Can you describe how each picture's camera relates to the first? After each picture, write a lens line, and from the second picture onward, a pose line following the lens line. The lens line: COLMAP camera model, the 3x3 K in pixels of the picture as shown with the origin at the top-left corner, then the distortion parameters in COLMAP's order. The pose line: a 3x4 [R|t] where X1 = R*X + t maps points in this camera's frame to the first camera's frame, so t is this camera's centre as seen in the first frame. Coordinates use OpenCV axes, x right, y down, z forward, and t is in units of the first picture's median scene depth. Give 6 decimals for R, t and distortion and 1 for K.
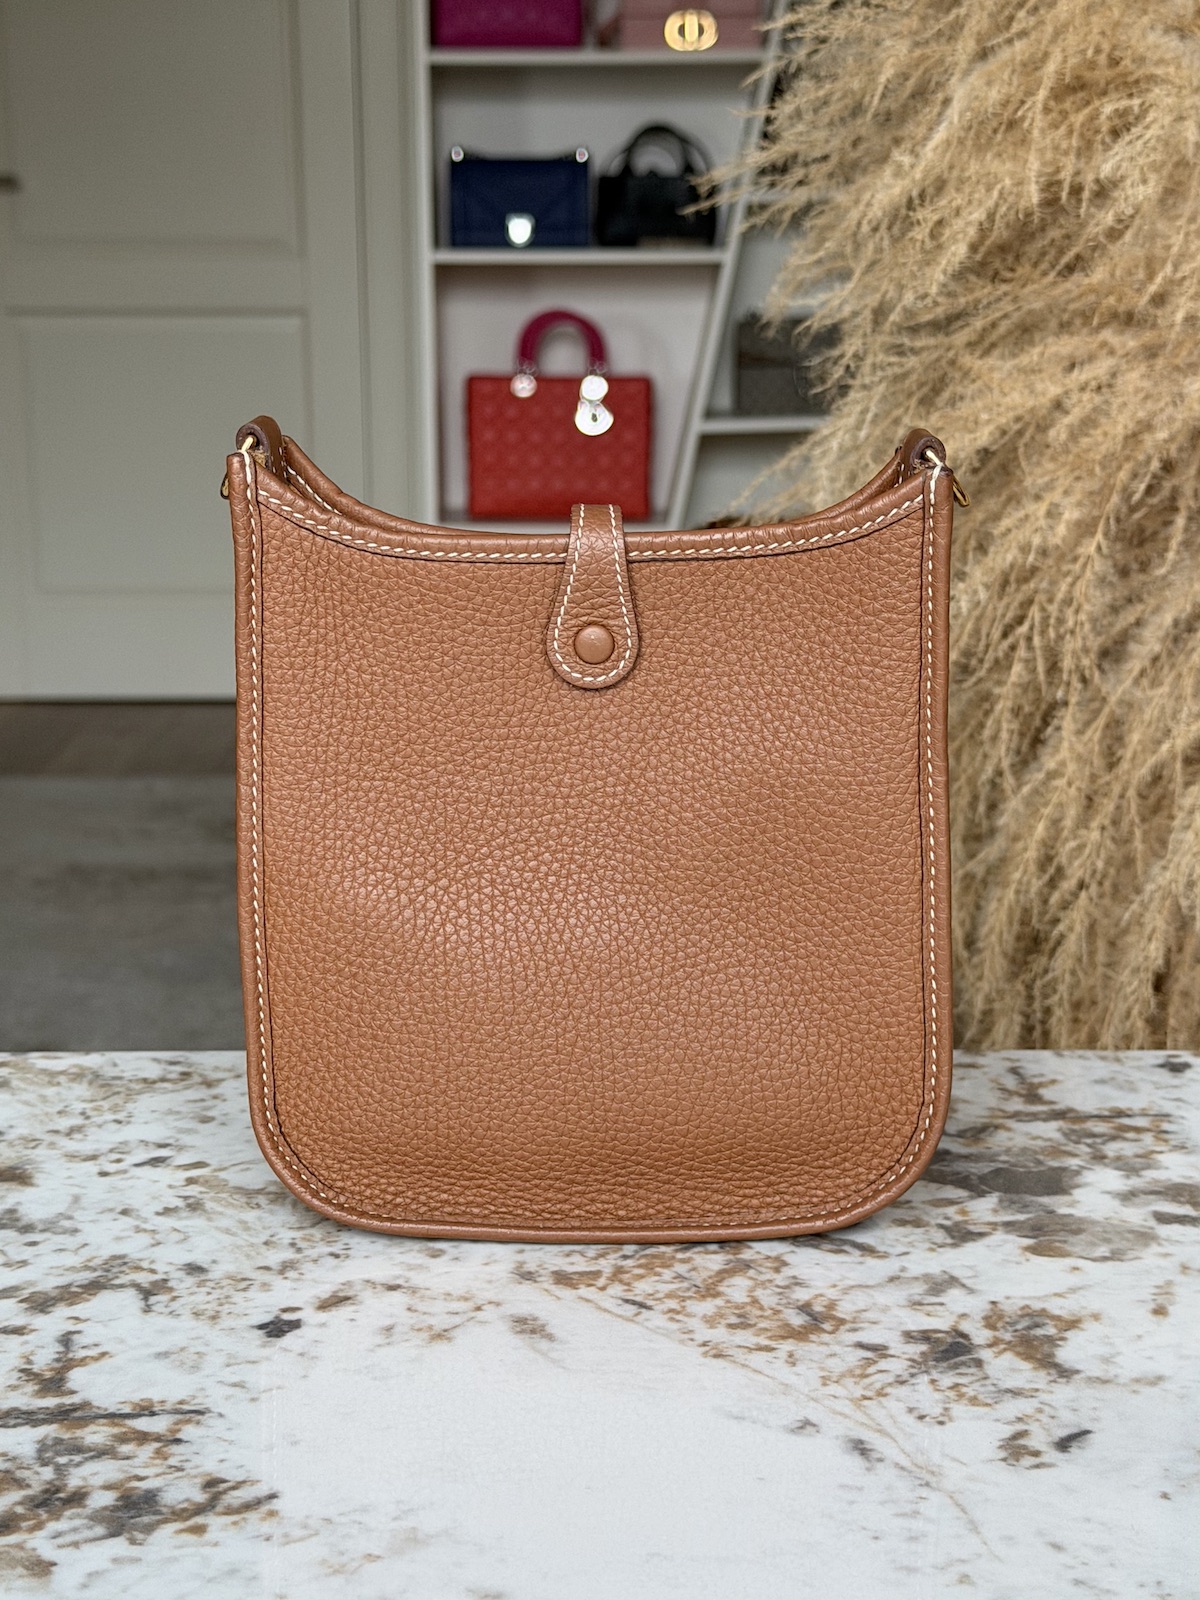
lens RADIAL K [[2410.5, 0, 599.3], [0, 2410.5, 781.5], [0, 0, 1]] dist [0.077537, -0.042832]
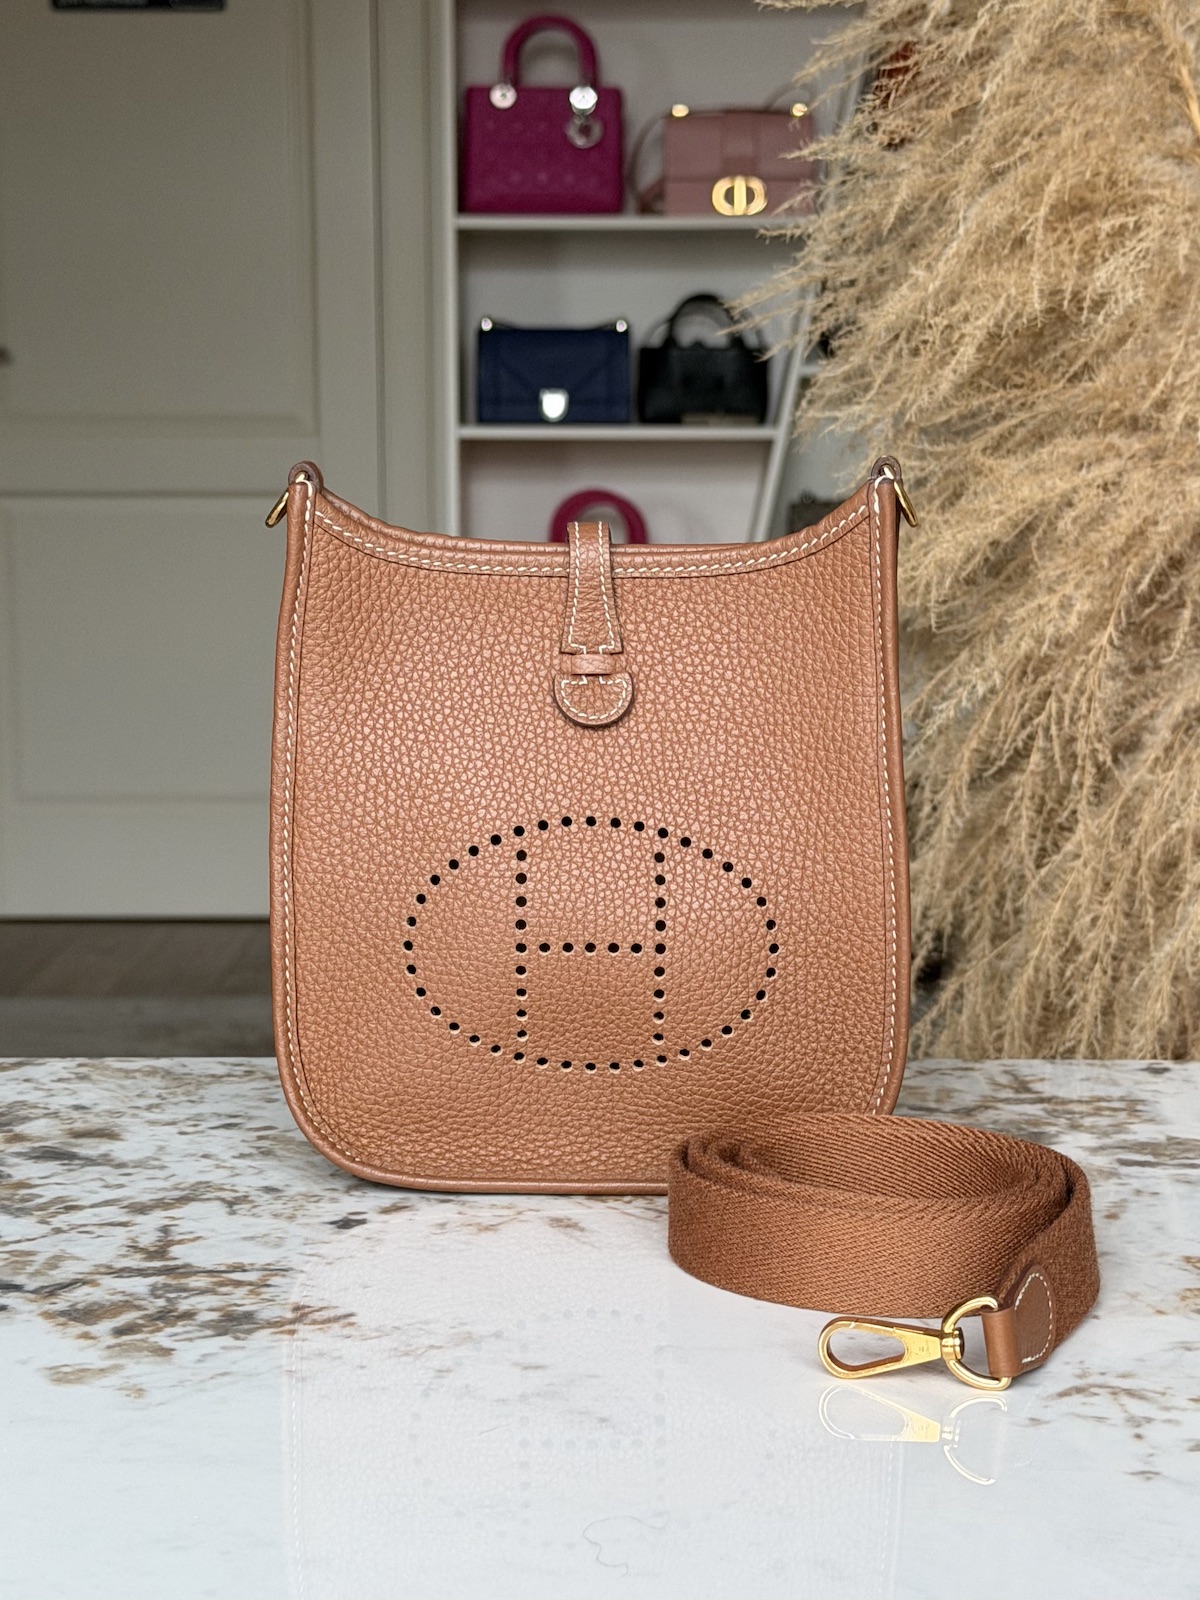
lens RADIAL K [[2766.1, 0, 634.5], [0, 2766.1, 802.5], [0, 0, 1]] dist [0.047108, 0.141069]
pose [[0.999989, 0.004205, -0.002155, 0.005522], [-0.004377, 0.996170, -0.087327, 0.122269], [0.001780, 0.087335, 0.996177, -0.289280]]
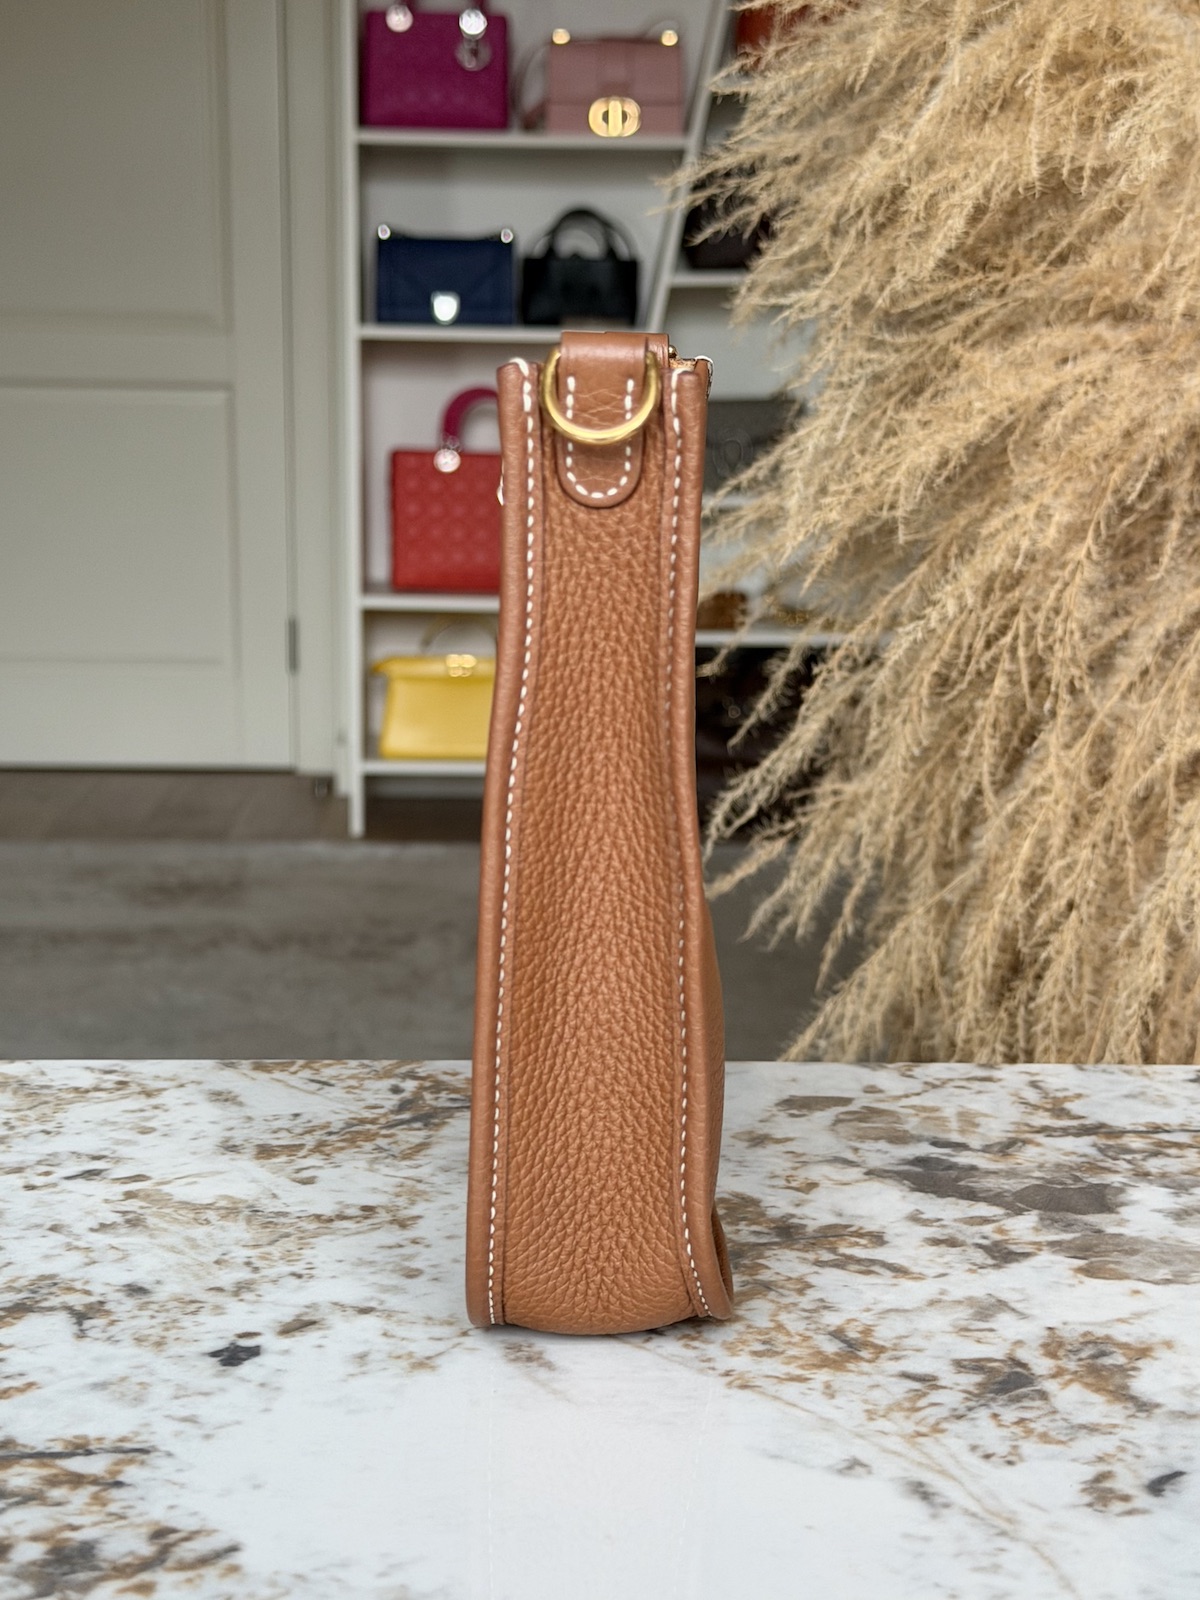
lens RADIAL K [[2344.4, 0, 600.0], [0, 2344.4, 800.0], [0, 0, 1]] dist [0.121997, -0.242511]
pose [[0.999208, 0.010365, 0.038424, -0.031804], [-0.009318, 0.999583, -0.027336, 0.042843], [-0.038691, 0.026957, 0.998888, 0.127591]]
